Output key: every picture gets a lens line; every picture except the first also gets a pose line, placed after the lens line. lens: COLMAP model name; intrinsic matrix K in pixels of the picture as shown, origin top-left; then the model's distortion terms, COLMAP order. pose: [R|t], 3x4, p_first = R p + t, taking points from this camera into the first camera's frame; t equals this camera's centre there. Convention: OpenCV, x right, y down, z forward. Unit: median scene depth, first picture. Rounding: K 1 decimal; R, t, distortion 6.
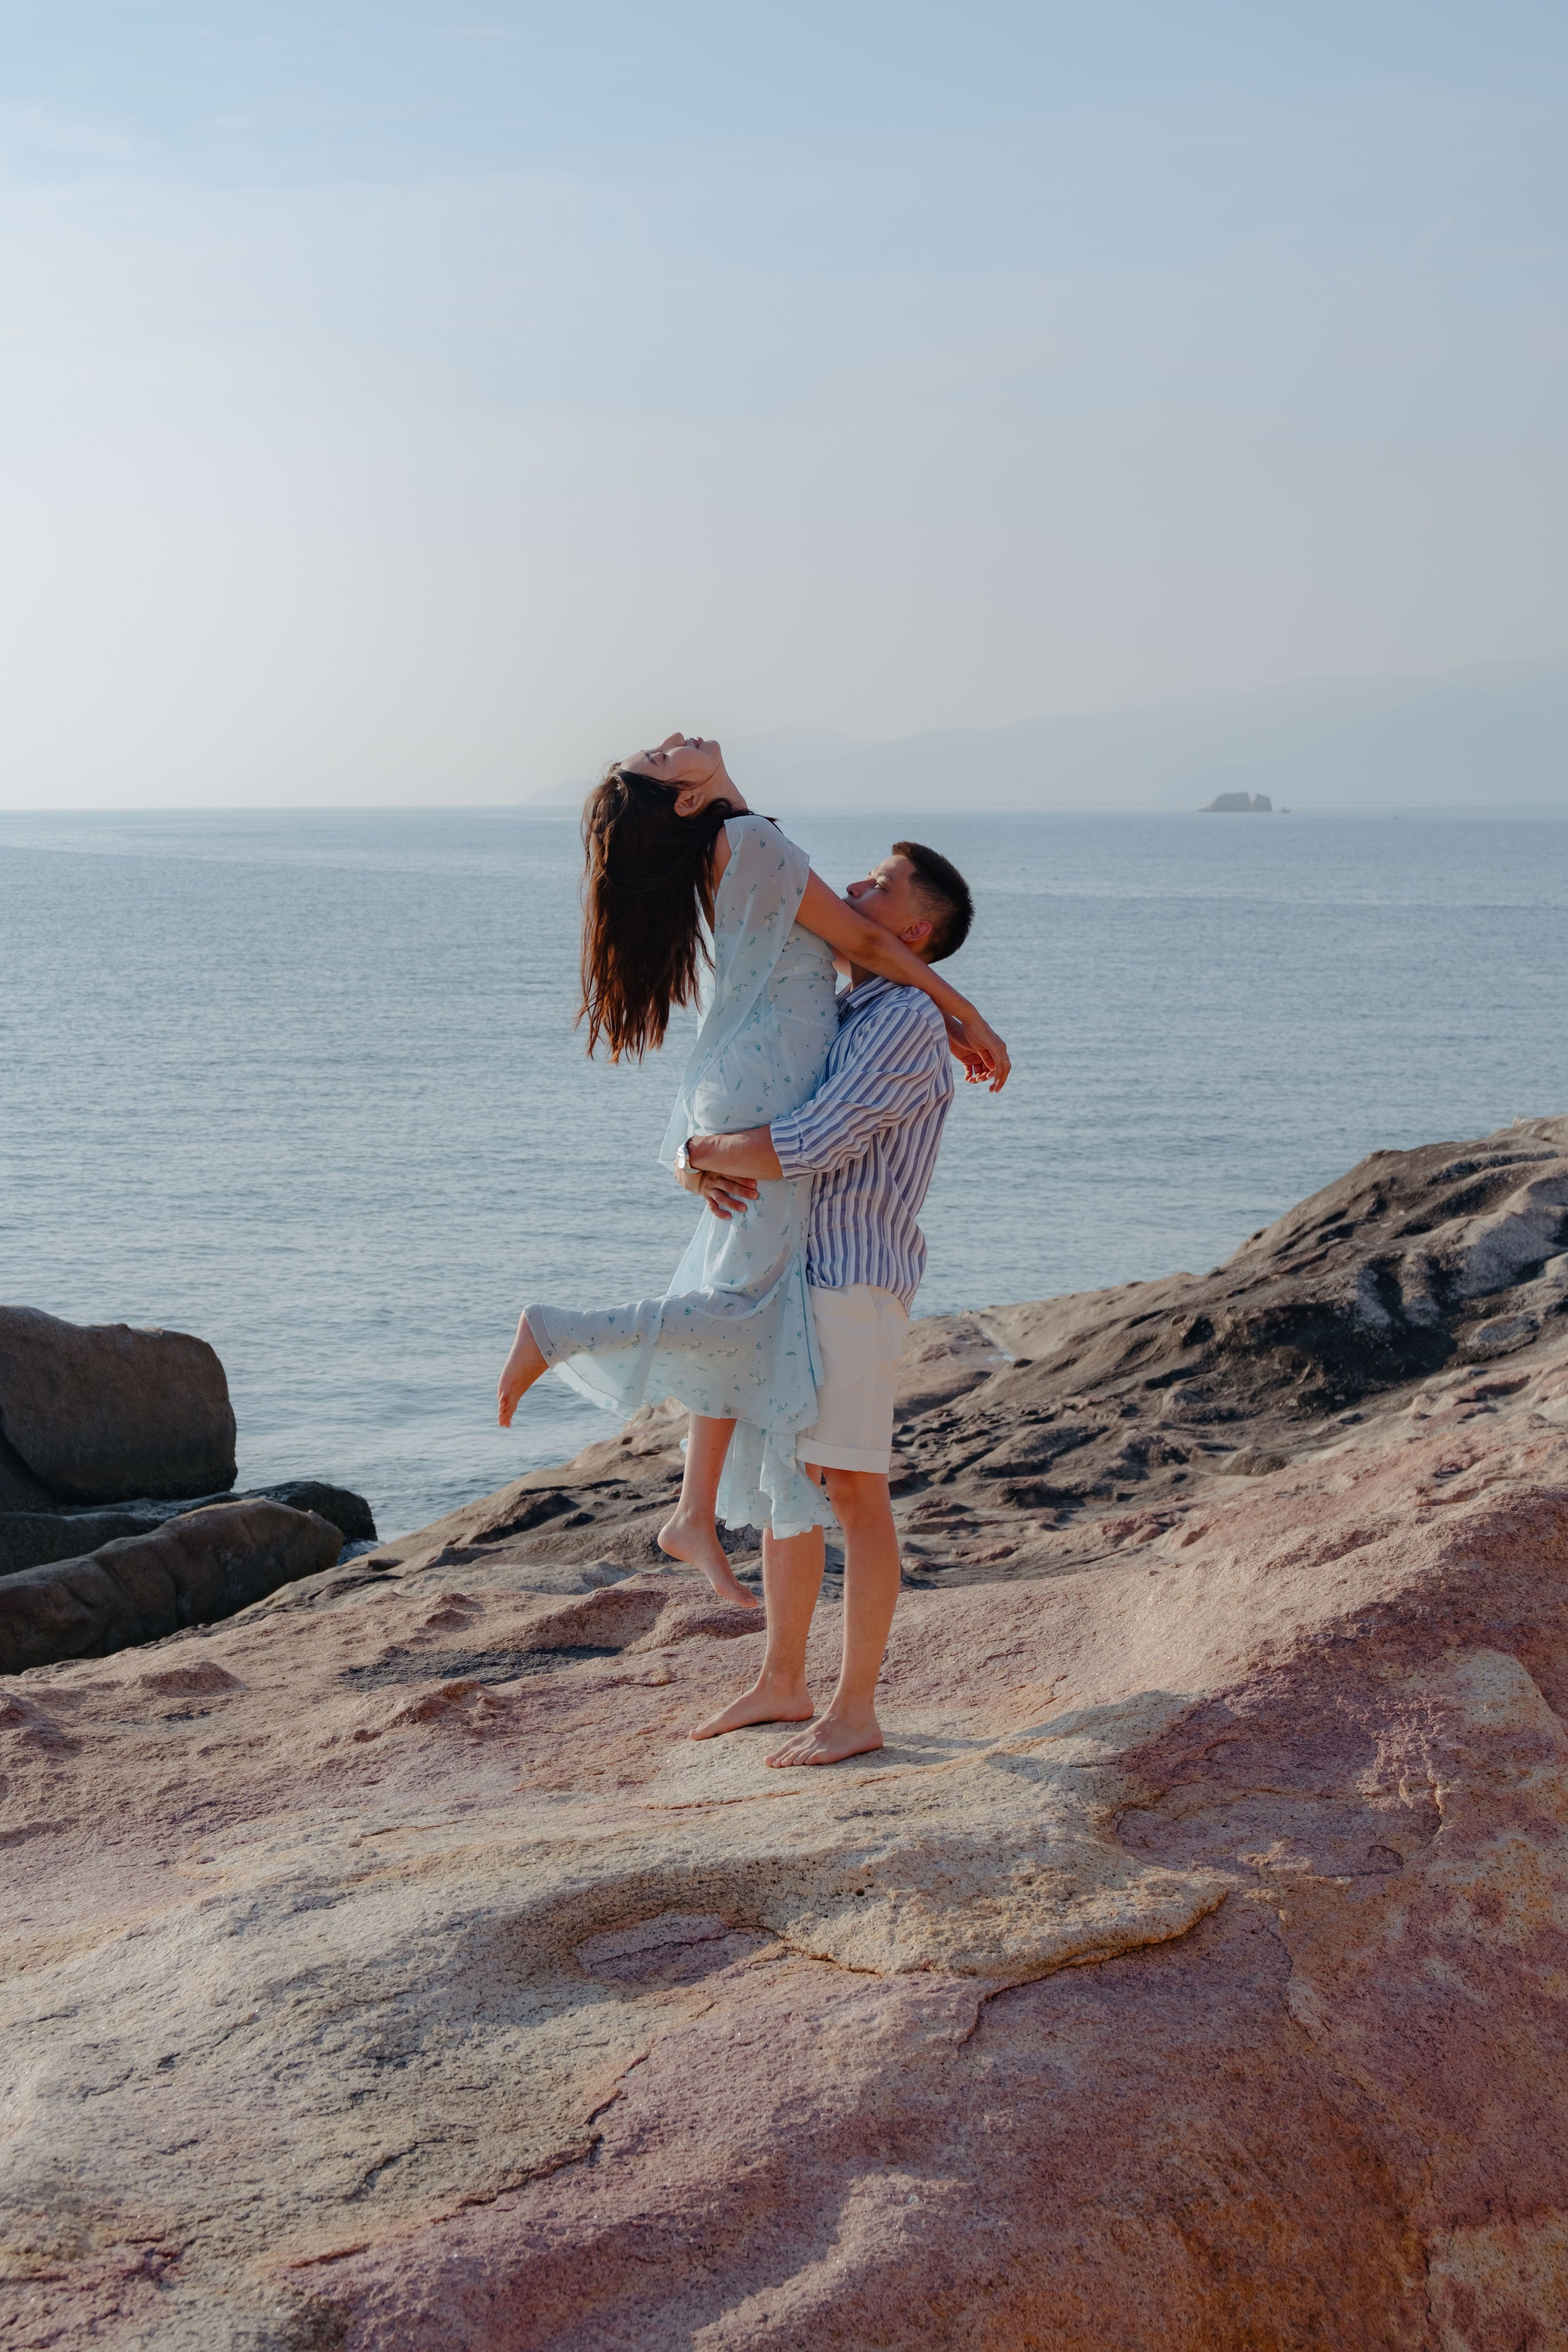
lens RADIAL K [[3855.9, 0, 784.0], [0, 3855.9, 1176.0], [0, 0, 1]] dist [-0.000495, -0.095792]
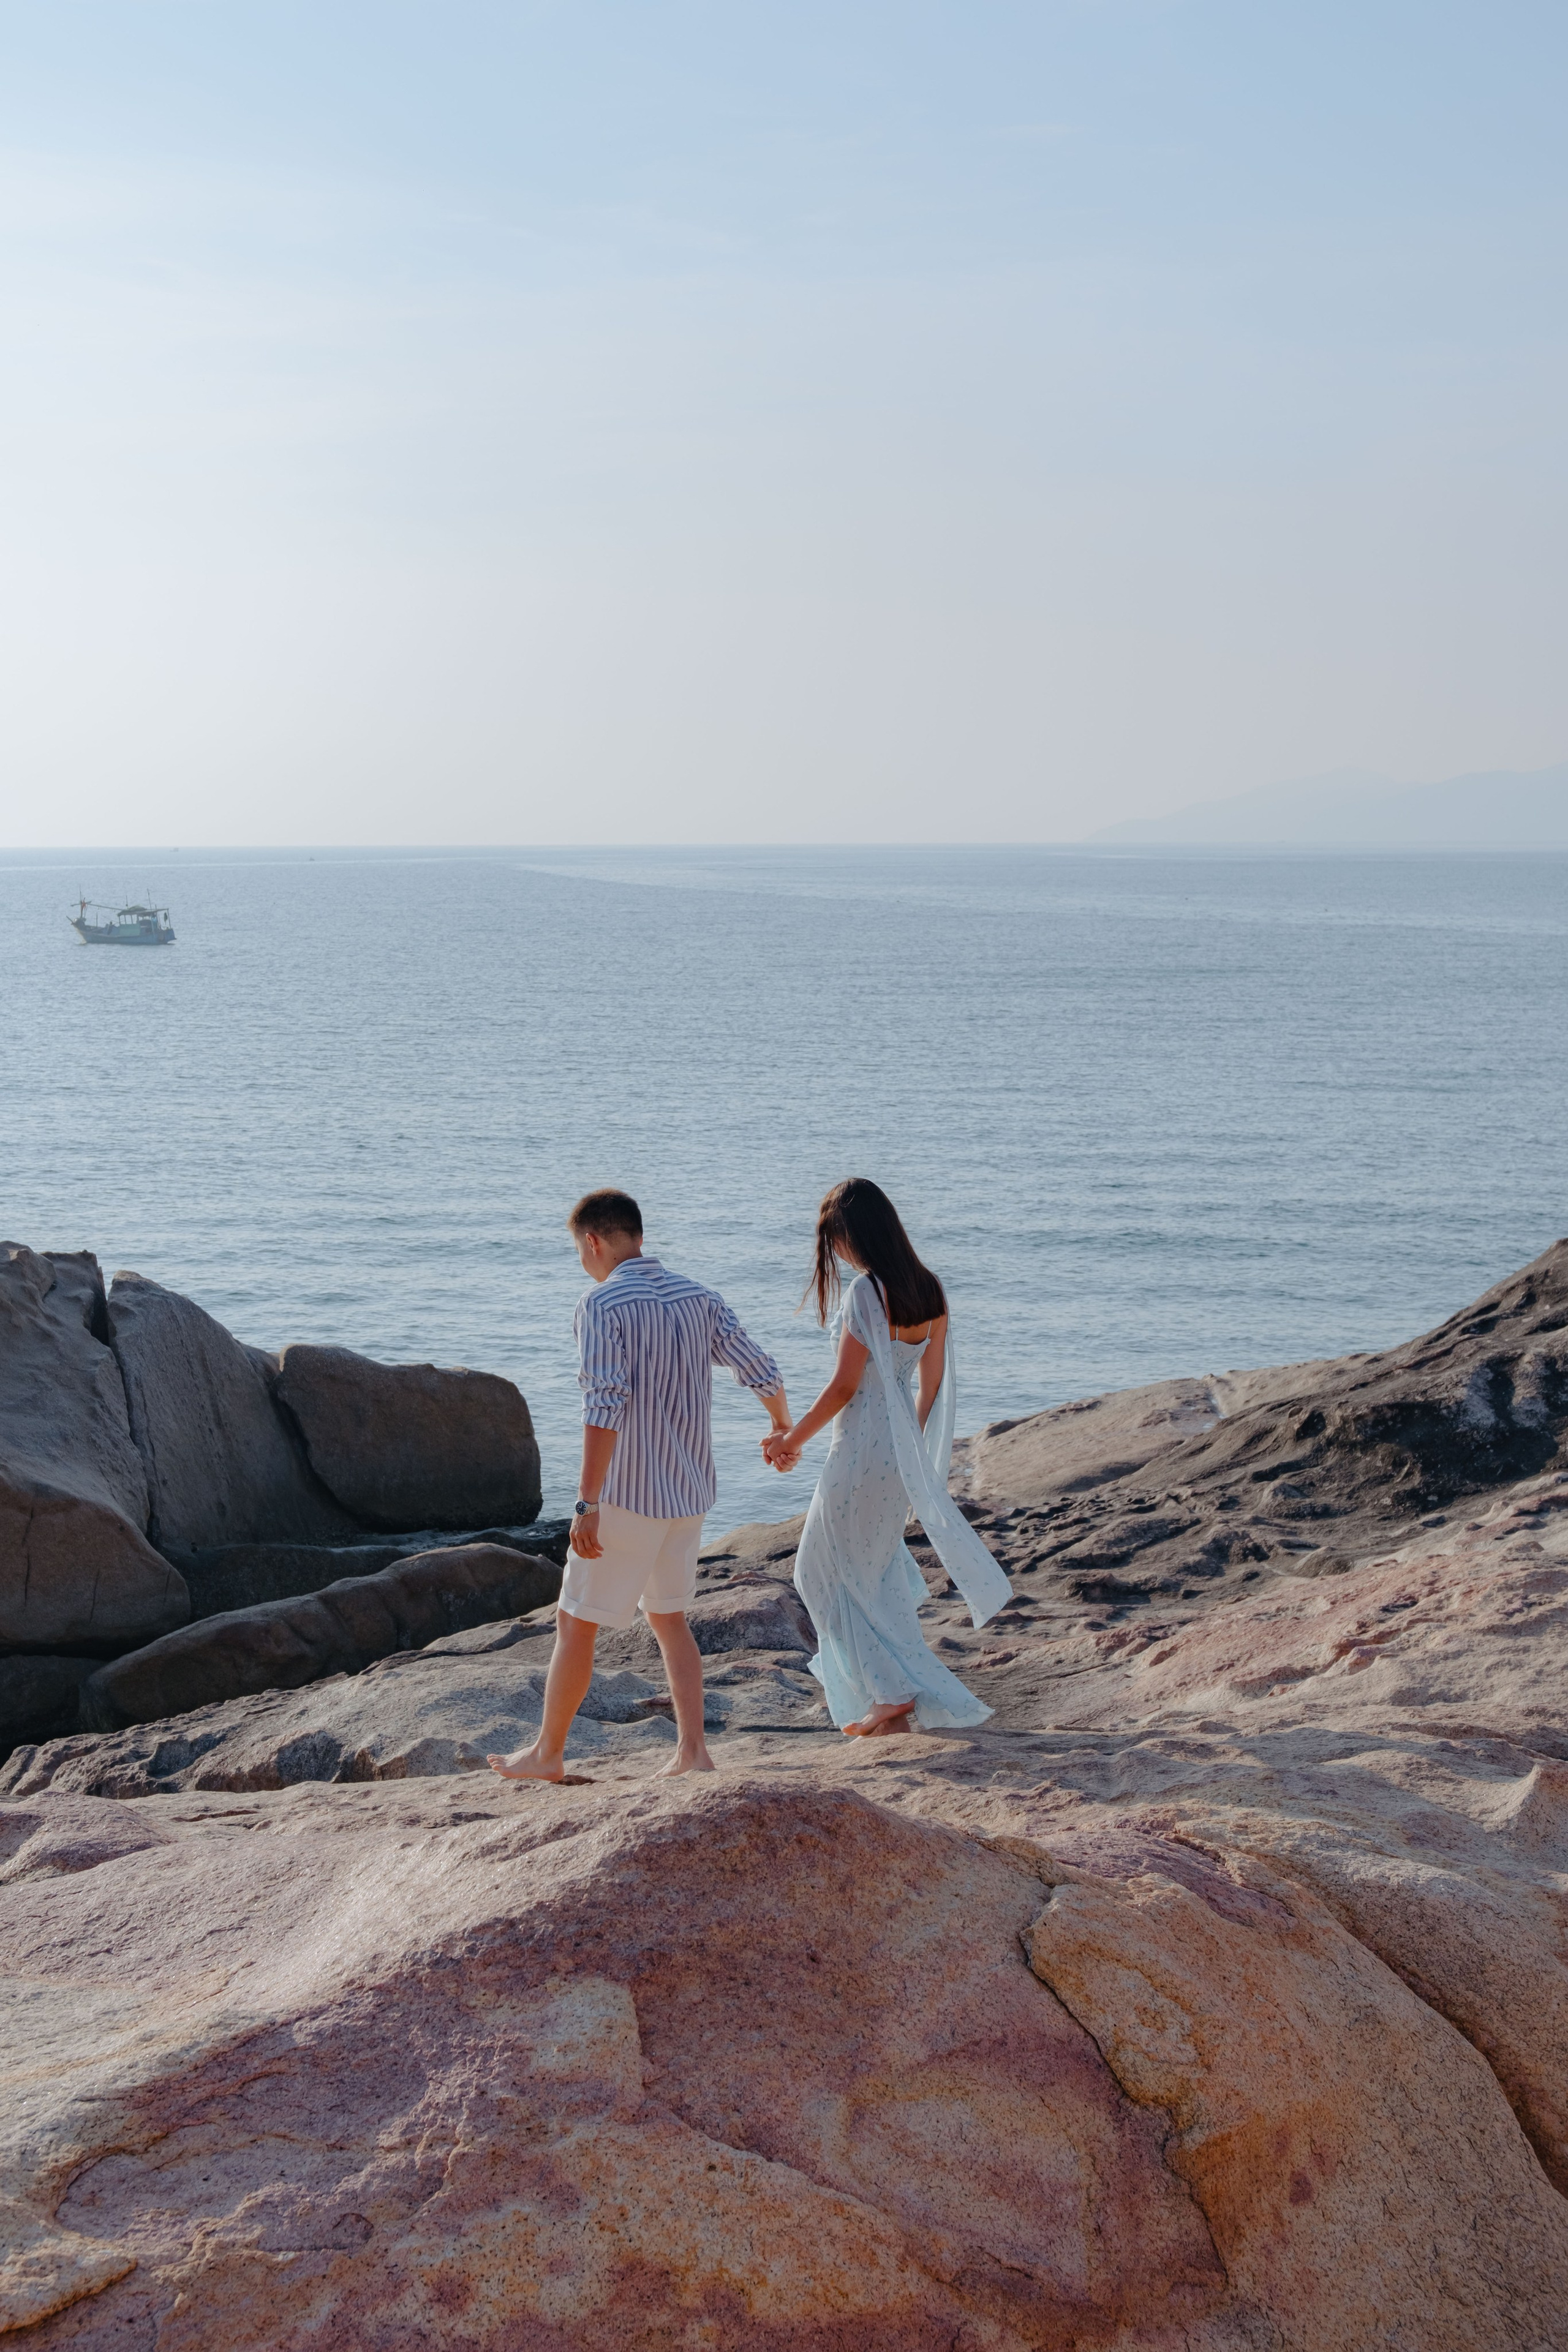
lens RADIAL K [[3558.5, 0, 784.0], [0, 3558.5, 1176.0], [0, 0, 1]] dist [0.014316, -0.109524]
pose [[0.988343, 0.017804, -0.151198, 0.114077], [-0.018141, 0.999835, -0.000848, -0.022670], [0.151158, 0.003581, 0.988503, 0.051872]]
